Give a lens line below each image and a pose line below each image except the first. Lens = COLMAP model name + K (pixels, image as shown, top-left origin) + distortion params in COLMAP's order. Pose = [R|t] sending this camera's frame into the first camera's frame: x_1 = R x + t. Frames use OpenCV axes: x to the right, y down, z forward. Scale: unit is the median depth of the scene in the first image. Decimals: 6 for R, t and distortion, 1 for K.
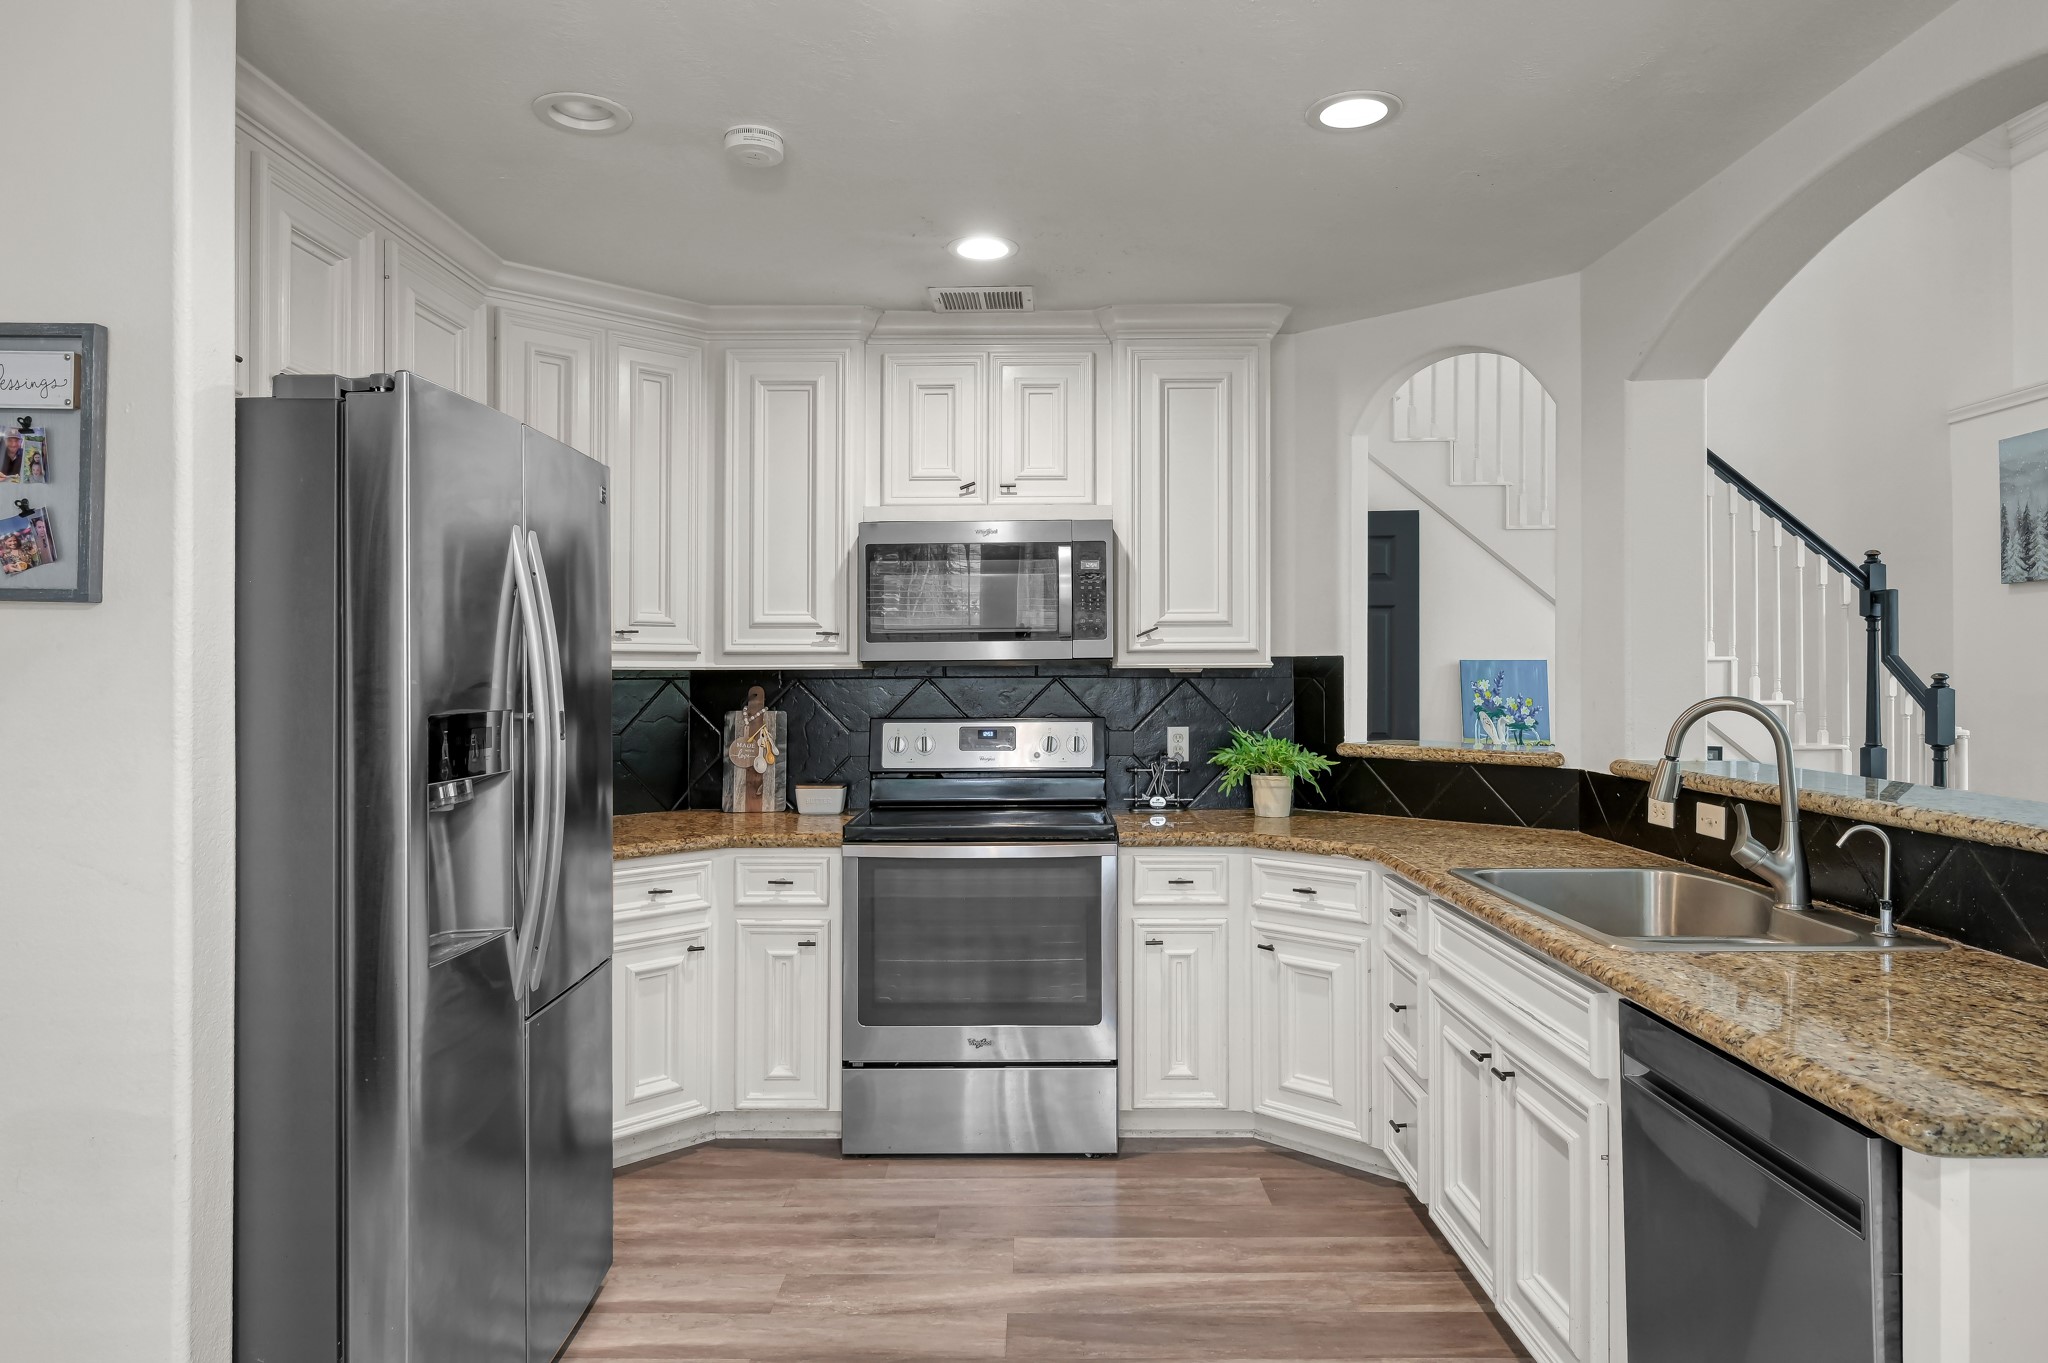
lens RADIAL K [[1285.5, 0, 1017.9], [0, 1285.5, 662.1], [0, 0, 1]] dist [0.001879, 0.000751]
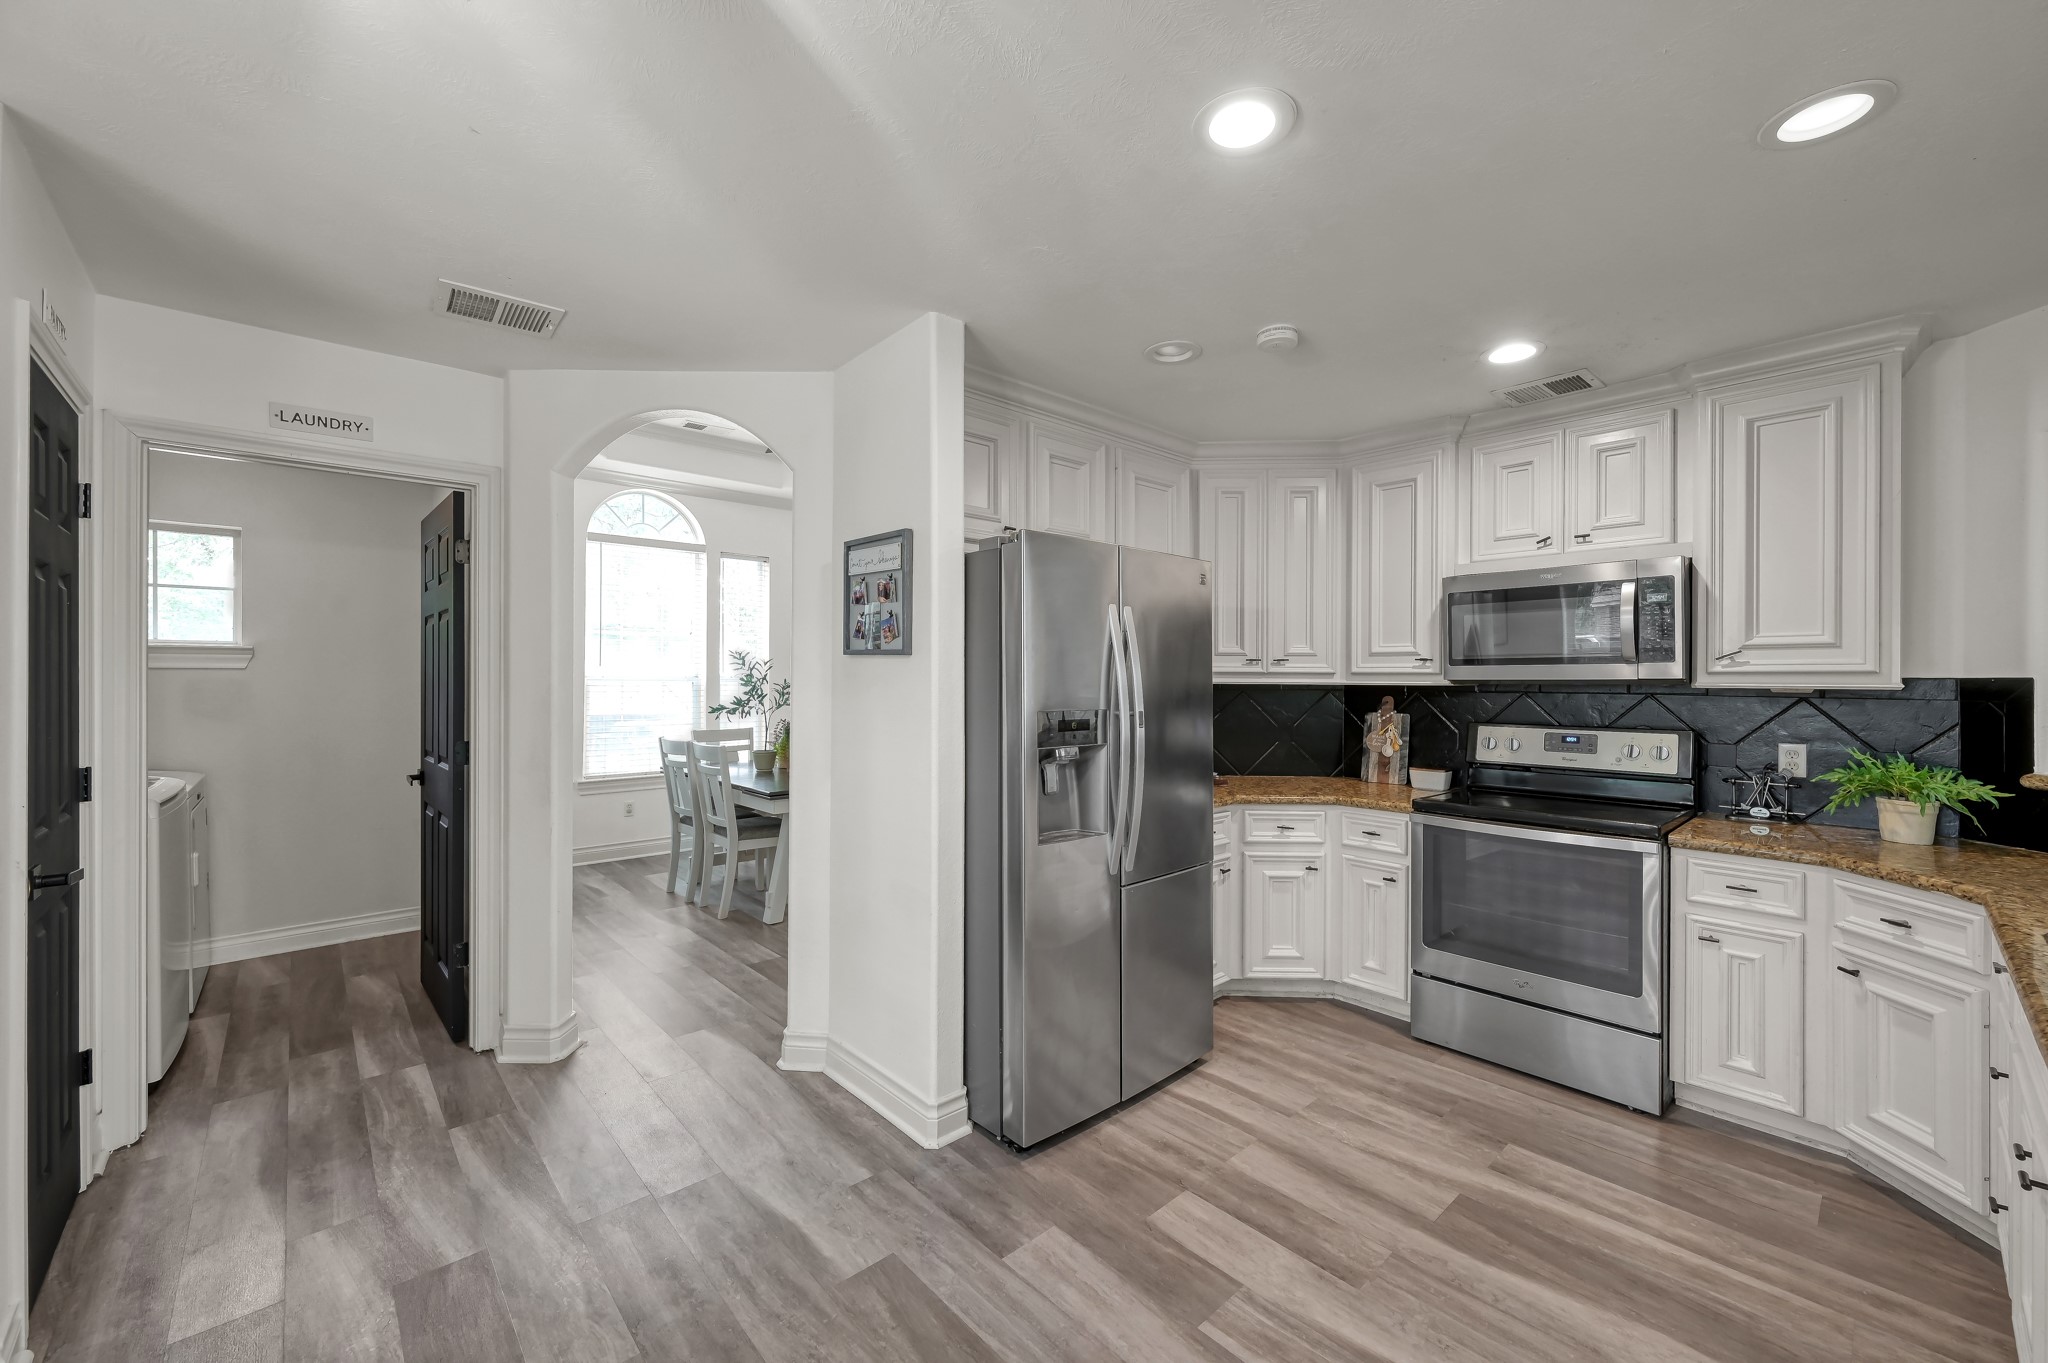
lens RADIAL K [[809.8, 0, 1037.3], [0, 809.8, 678.8], [0, 0, 1]] dist [0.002479, 0.000262]
pose [[0.678460, 0.007779, -0.734596, 0.226840], [-0.001660, 0.999958, 0.009056, -0.009282], [0.734635, -0.004925, 0.678444, 0.112144]]
